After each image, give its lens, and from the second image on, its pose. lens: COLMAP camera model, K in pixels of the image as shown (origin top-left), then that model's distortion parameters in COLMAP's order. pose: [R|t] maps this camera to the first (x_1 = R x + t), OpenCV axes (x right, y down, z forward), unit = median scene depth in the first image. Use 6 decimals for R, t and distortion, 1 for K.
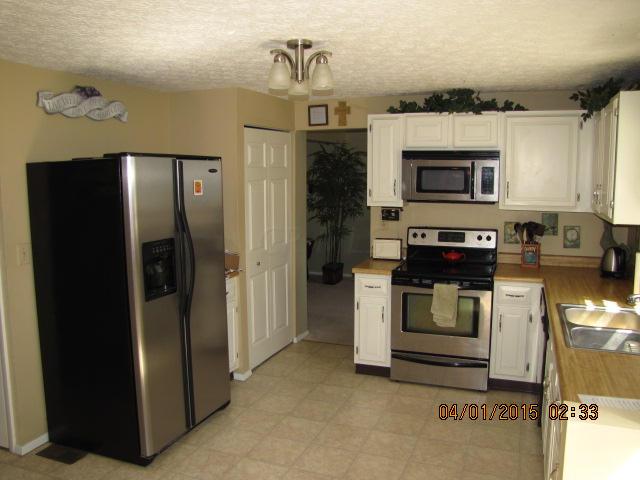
lens RADIAL K [[539.6, 0, 316.2], [0, 539.6, 238.7], [0, 0, 1]] dist [-0.161901, 0.126008]
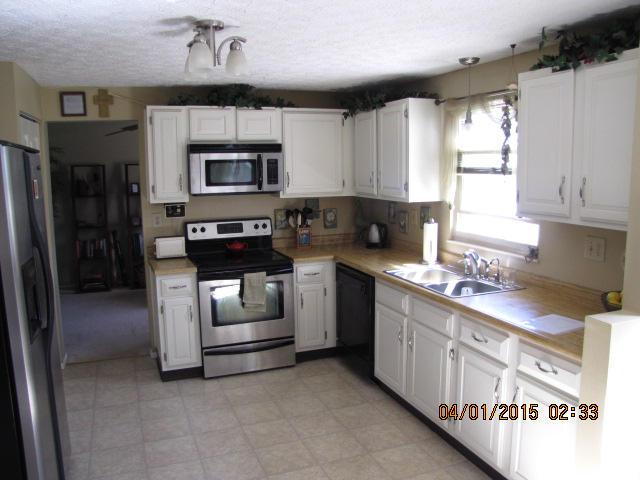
lens RADIAL K [[539.6, 0, 312.9], [0, 539.6, 241.7], [0, 0, 1]] dist [-0.161901, 0.126008]
pose [[0.742129, -0.104089, 0.662125, -0.333964], [0.095711, 0.994202, 0.049017, -0.013856], [-0.663388, 0.026996, 0.747788, 0.131115]]
